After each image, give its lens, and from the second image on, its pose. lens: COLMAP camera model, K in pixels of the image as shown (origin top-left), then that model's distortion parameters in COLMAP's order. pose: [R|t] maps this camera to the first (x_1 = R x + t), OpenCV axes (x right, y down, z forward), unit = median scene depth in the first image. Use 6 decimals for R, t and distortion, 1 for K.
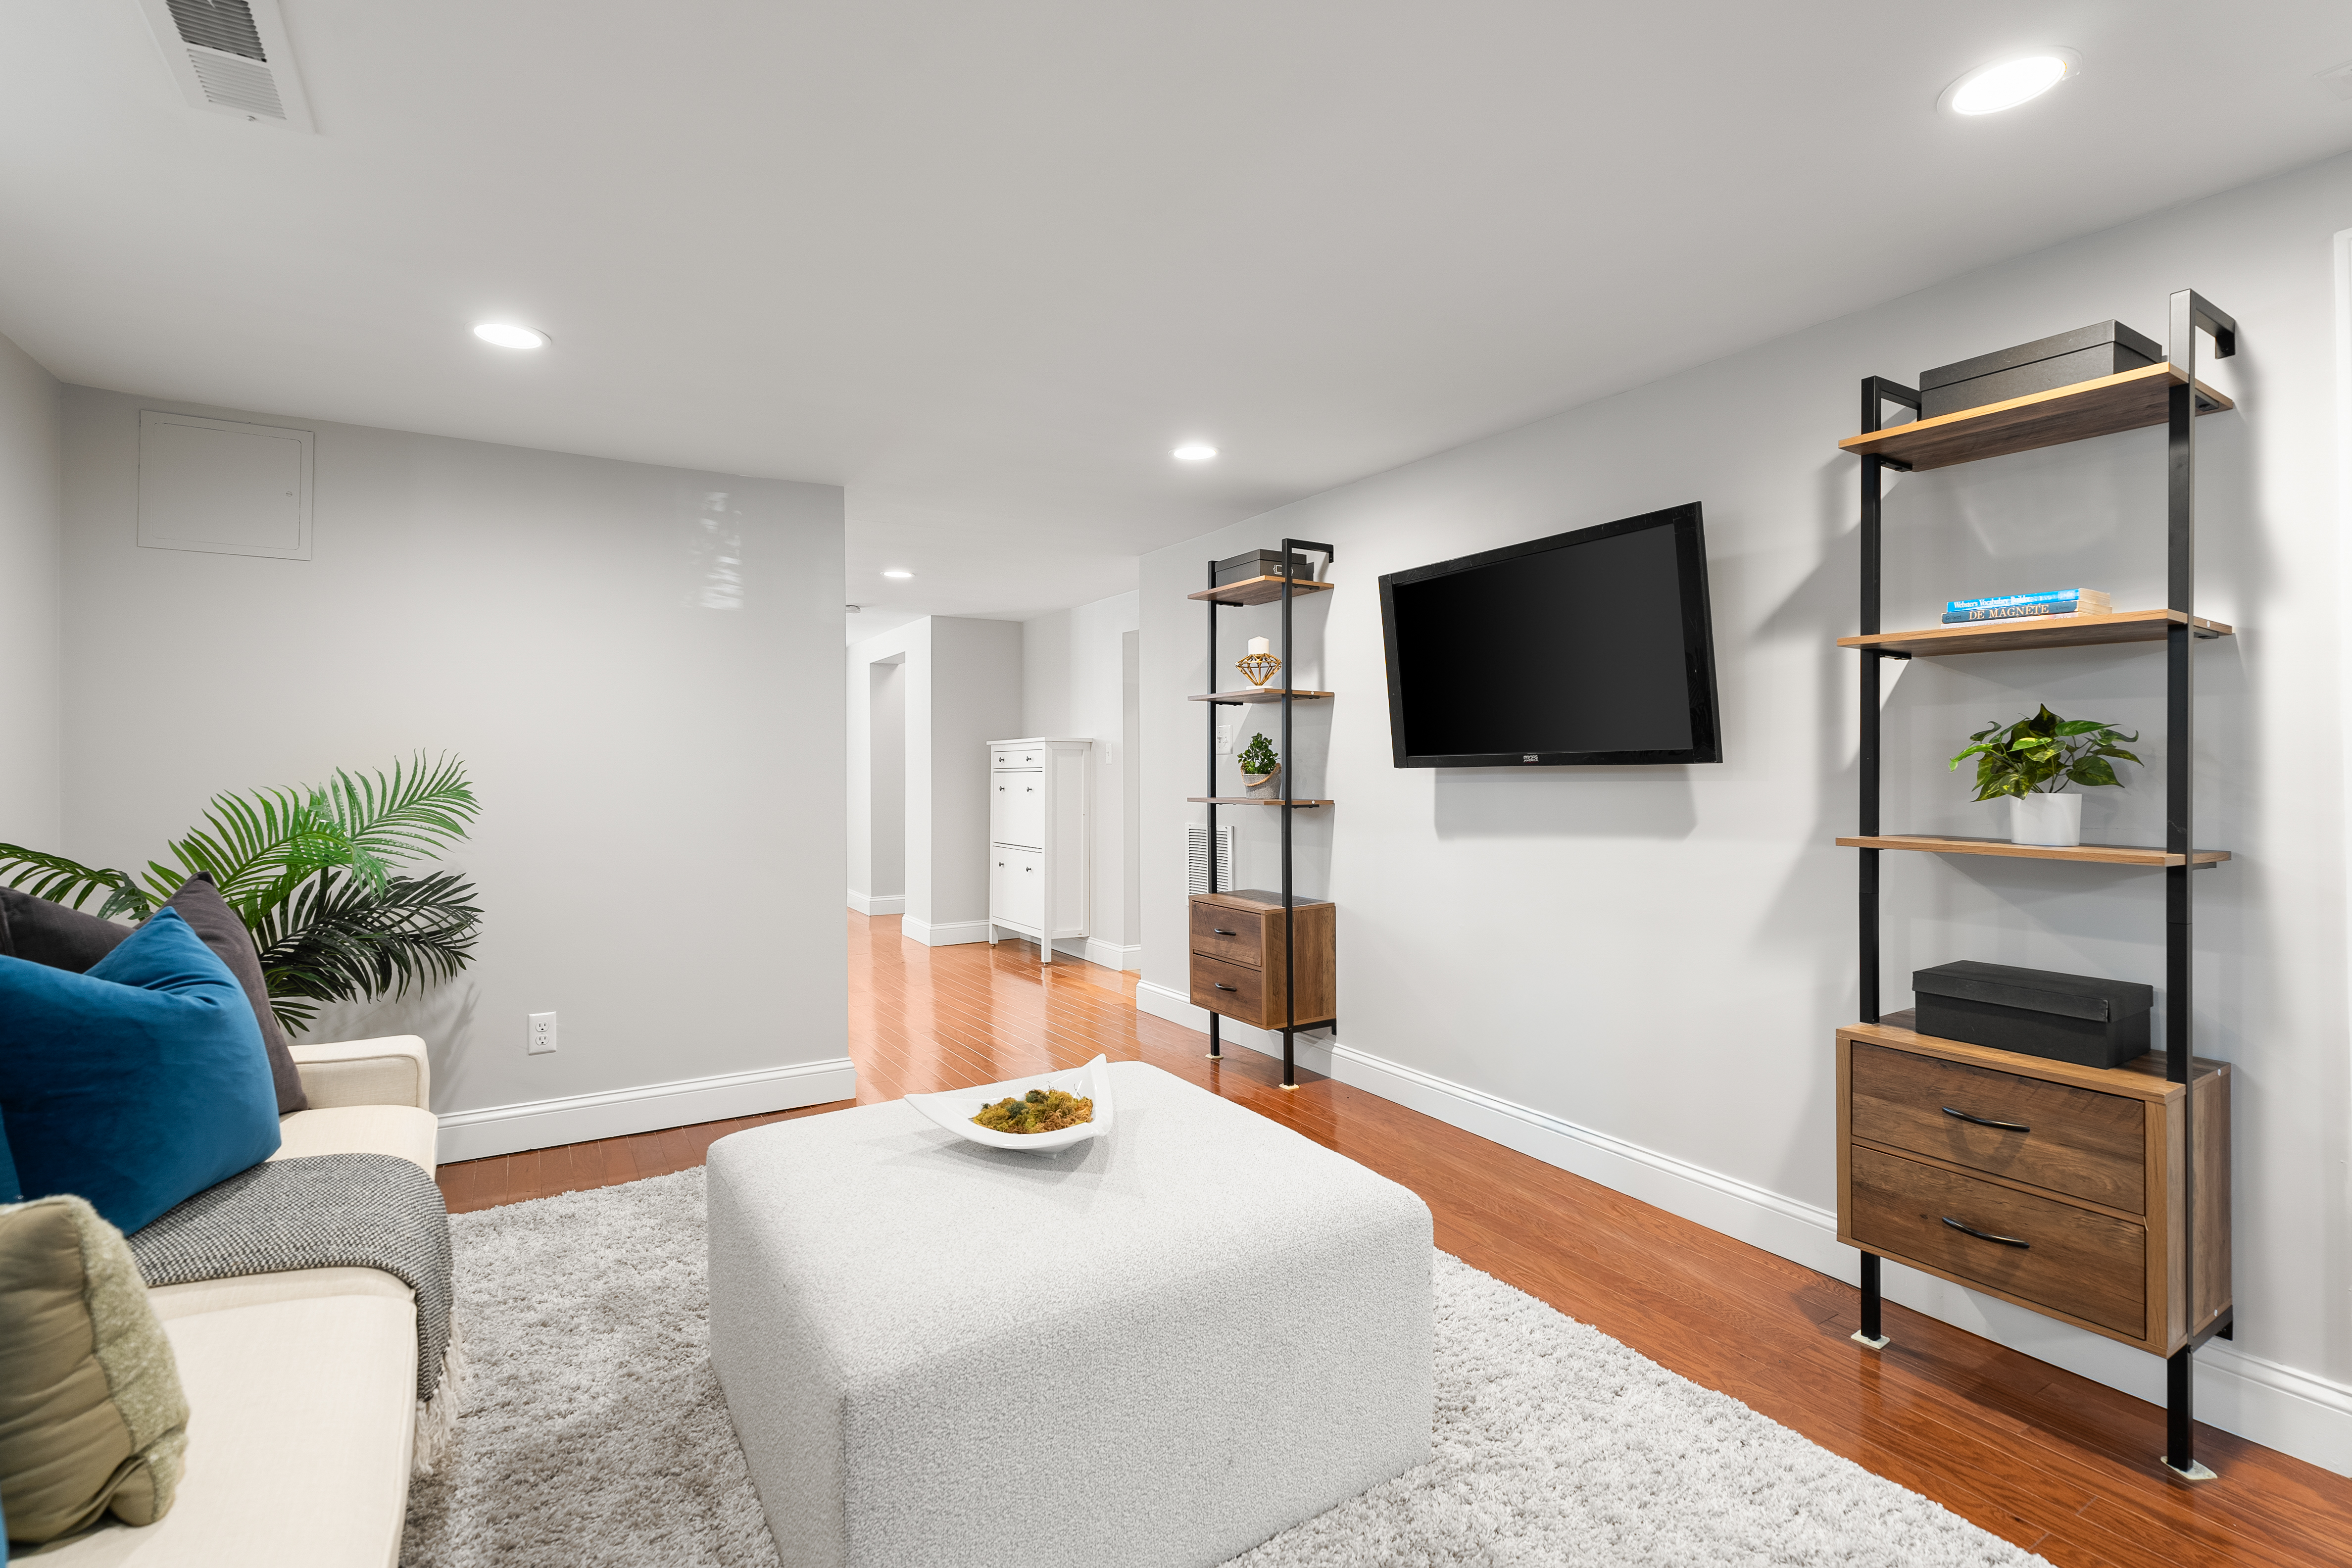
lens RADIAL K [[1072.3, 0, 1183.5], [0, 1072.3, 775.6], [0, 0, 1]] dist [0.002615, -0.001714]
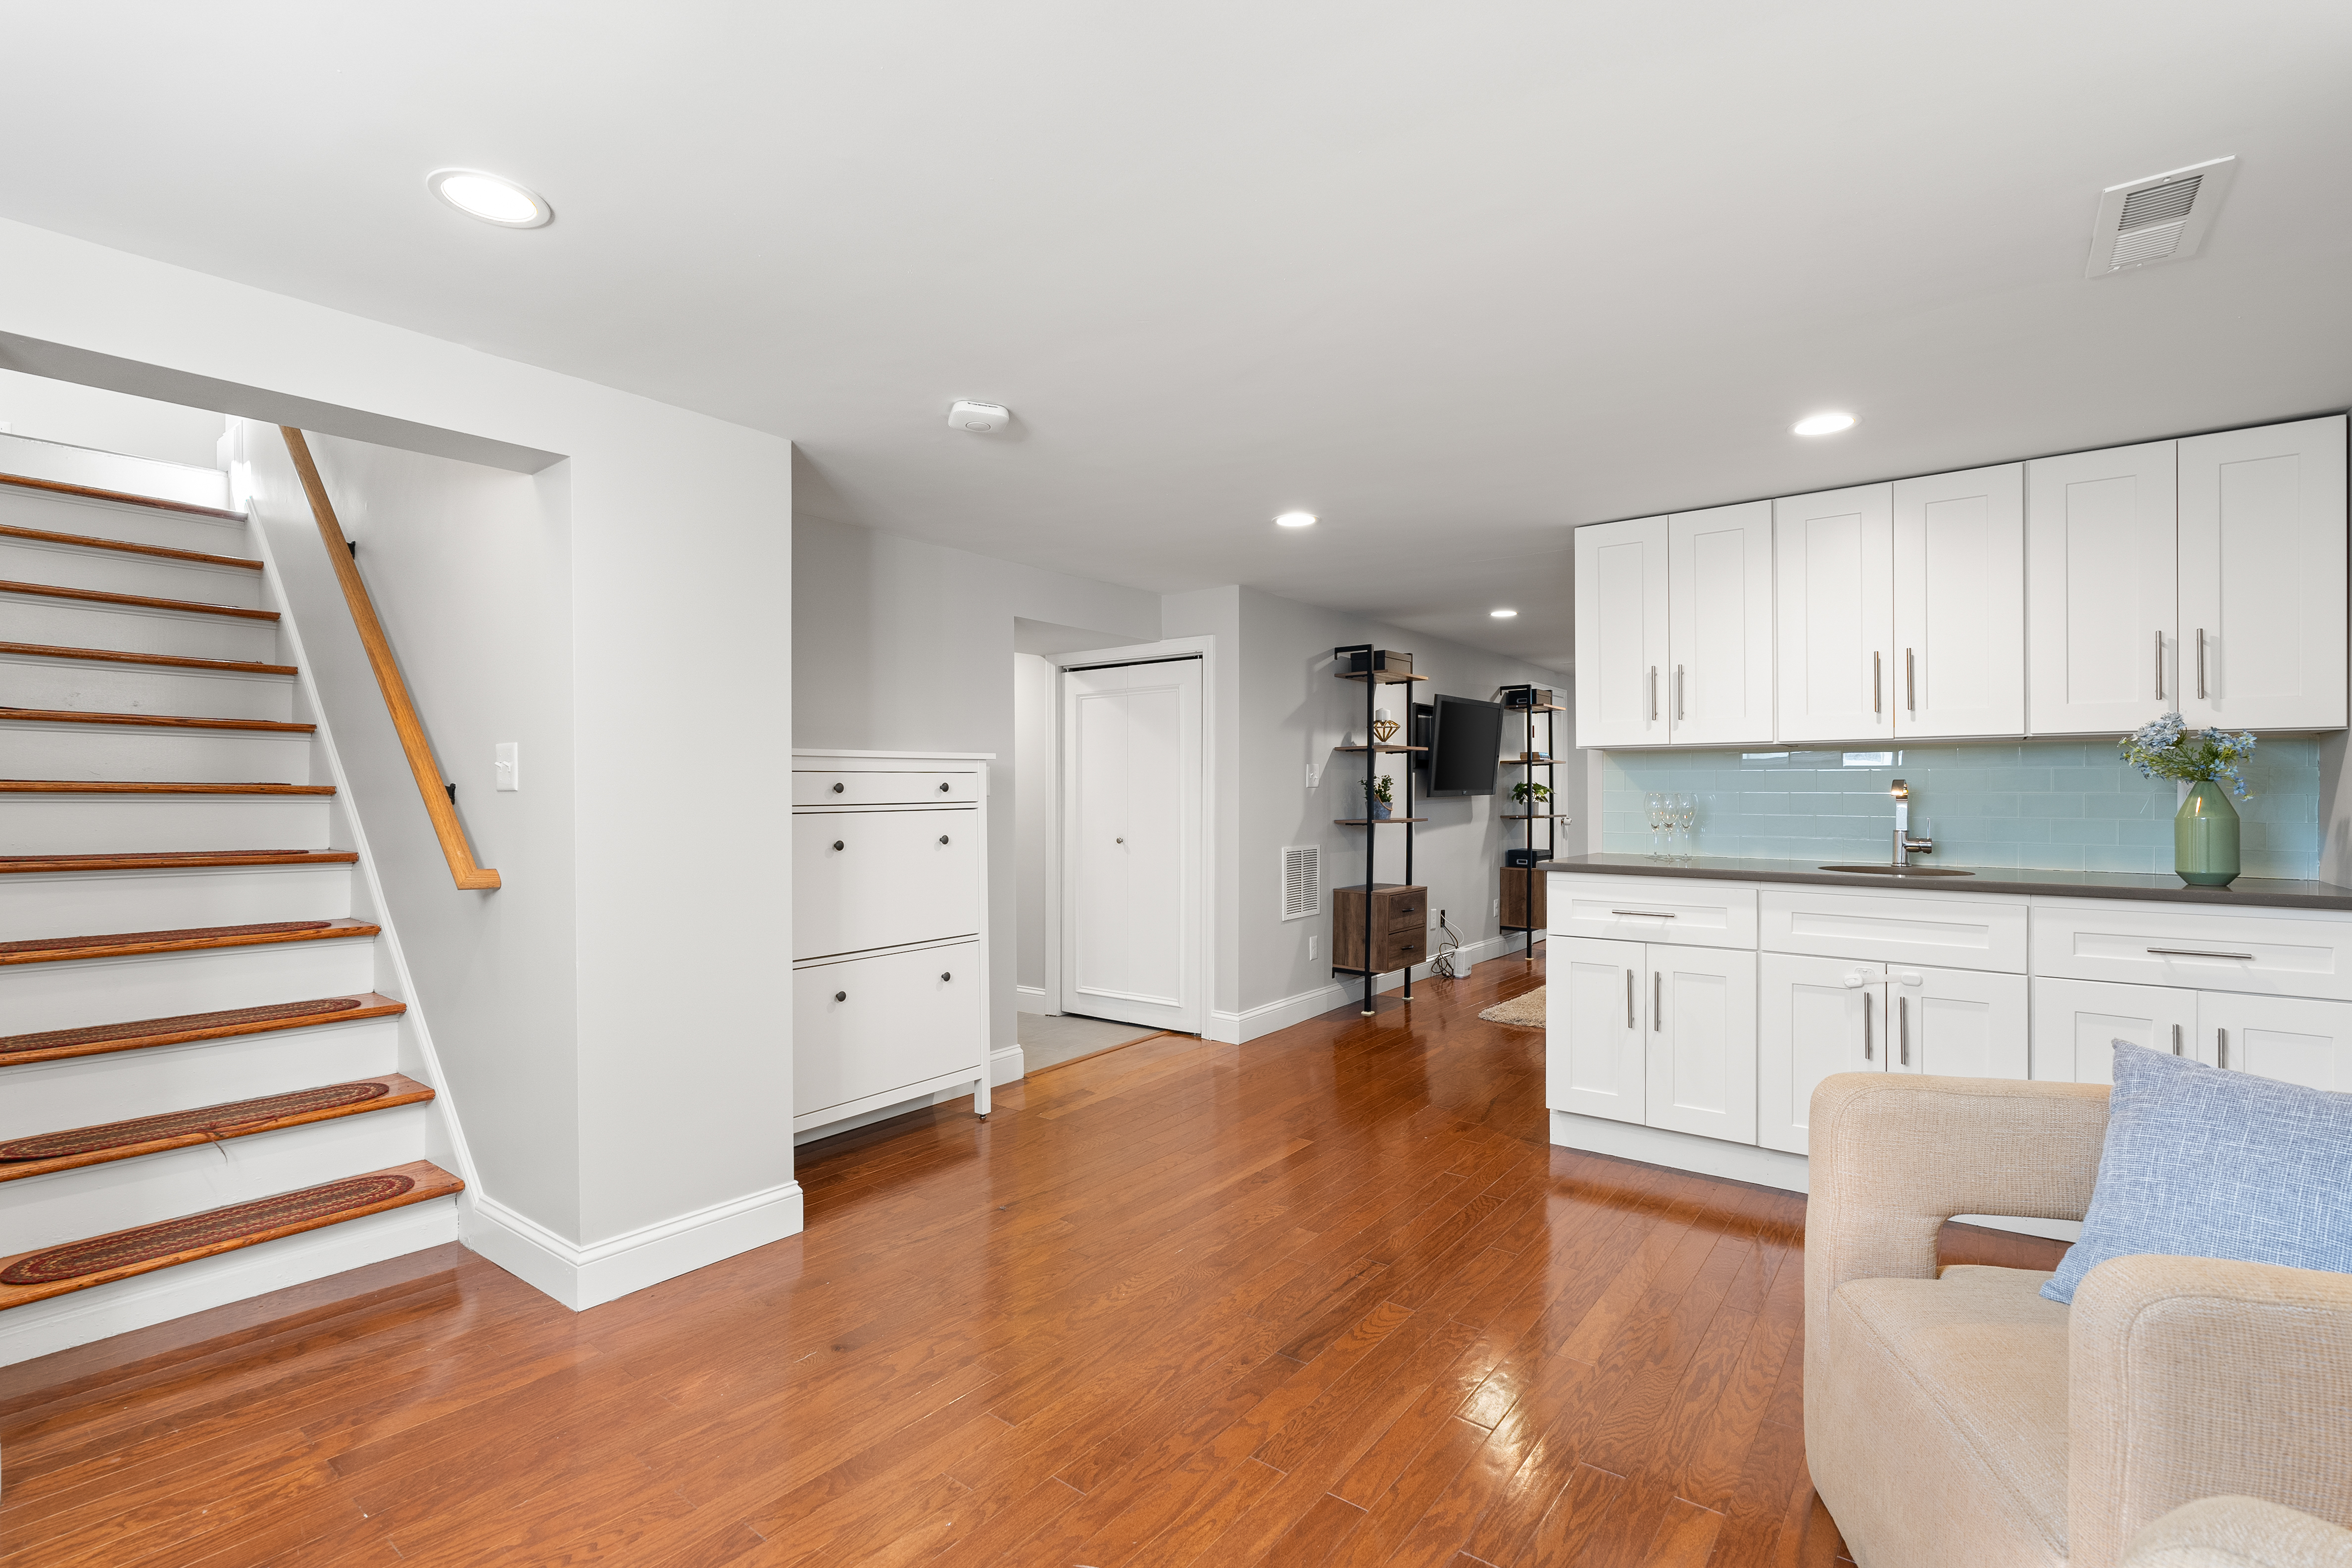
lens RADIAL K [[1072.3, 0, 1179.3], [0, 1072.3, 789.1], [0, 0, 1]] dist [0.002615, -0.001714]
pose [[-0.346841, 0.002305, 0.937921, -0.742373], [0.010158, 0.999948, 0.001299, -0.014352], [-0.937869, 0.009978, -0.346847, 1.099636]]
